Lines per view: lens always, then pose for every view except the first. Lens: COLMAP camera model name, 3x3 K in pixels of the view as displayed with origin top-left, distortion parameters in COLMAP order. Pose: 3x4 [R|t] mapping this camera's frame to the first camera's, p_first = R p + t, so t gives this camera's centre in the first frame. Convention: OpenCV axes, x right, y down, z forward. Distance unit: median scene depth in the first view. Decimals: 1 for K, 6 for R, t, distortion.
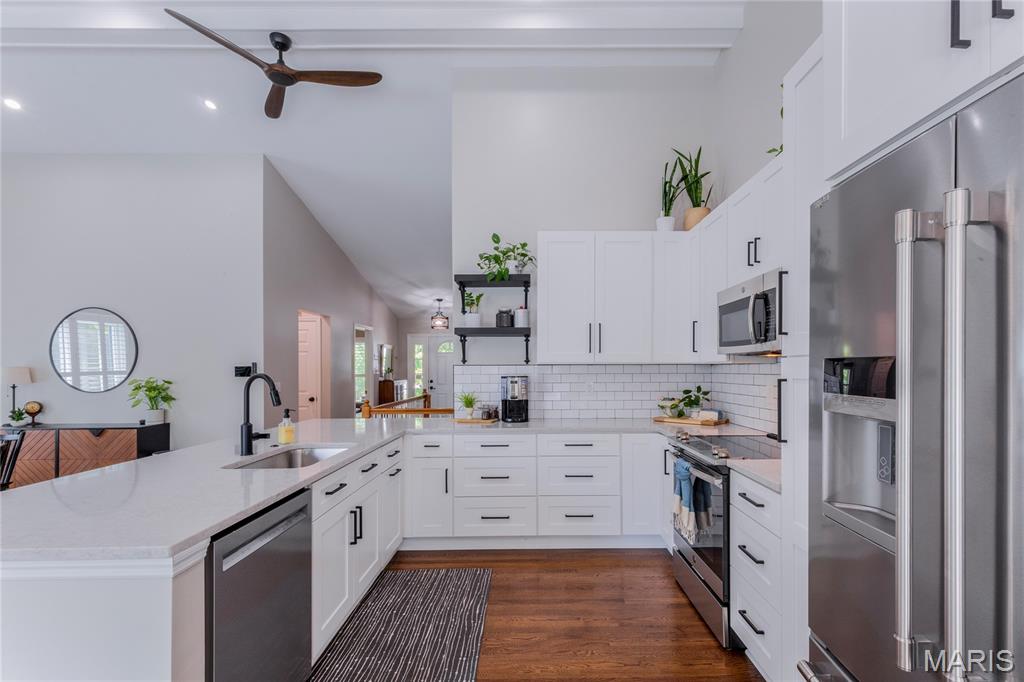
lens RADIAL K [[454.0, 0, 538.3], [0, 454.0, 367.1], [0, 0, 1]] dist [0.002747, -0.000737]
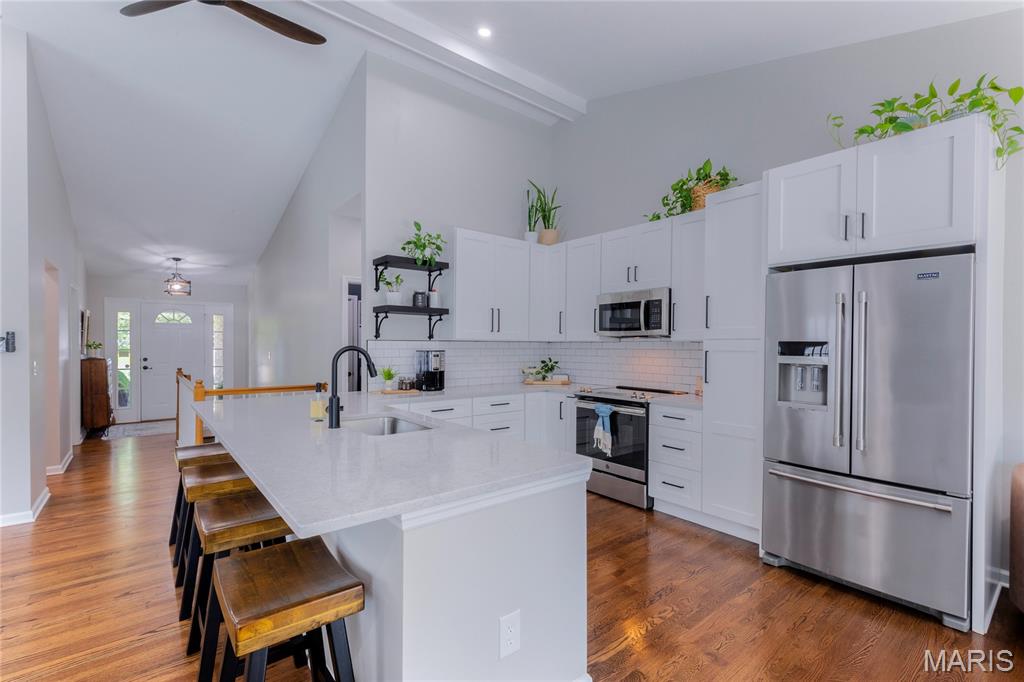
lens RADIAL K [[454.0, 0, 501.6], [0, 454.0, 347.9], [0, 0, 1]] dist [0.002747, -0.000737]
pose [[0.790950, 0.003037, 0.611874, -0.630509], [-0.008176, 0.999951, 0.005606, 0.005704], [-0.611826, -0.009437, 0.790936, -0.006230]]
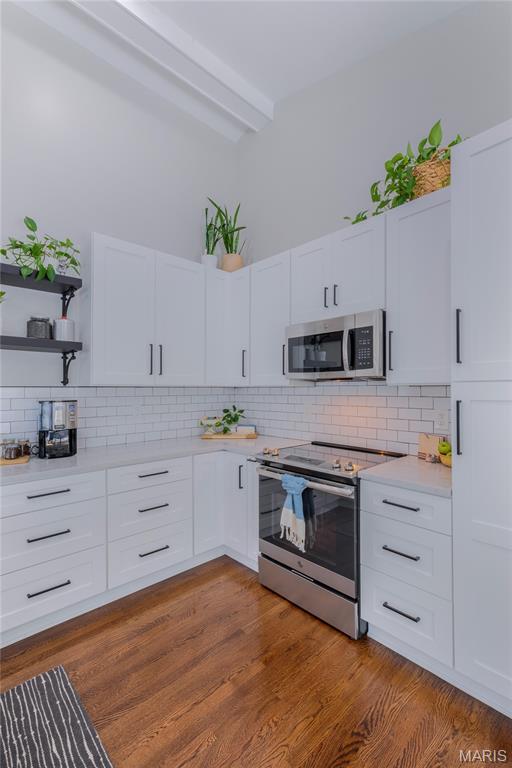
lens RADIAL K [[340.5, 0, 253.4], [0, 340.5, 385.1], [0, 0, 1]] dist [0.002747, -0.000737]
pose [[0.742069, 0.008240, 0.670273, -0.206737], [-0.000095, 0.999926, -0.012188, -0.000304], [-0.670323, 0.008980, 0.742015, 0.322270]]
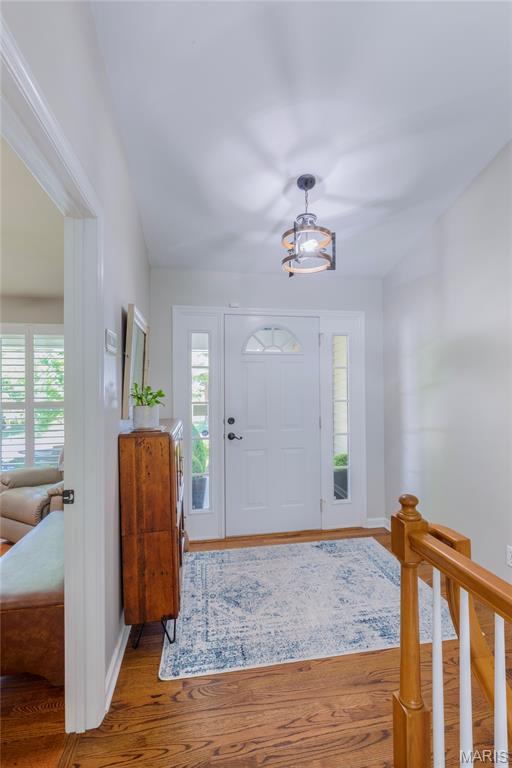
lens RADIAL K [[352.4, 0, 252.1], [0, 352.4, 386.1], [0, 0, 1]] dist [0.002369, -0.000190]
pose [[0.989561, -0.001046, 0.144110, -0.724661], [0.002472, 0.999950, -0.009712, 0.007727], [-0.144092, 0.009967, 0.989514, 1.863427]]
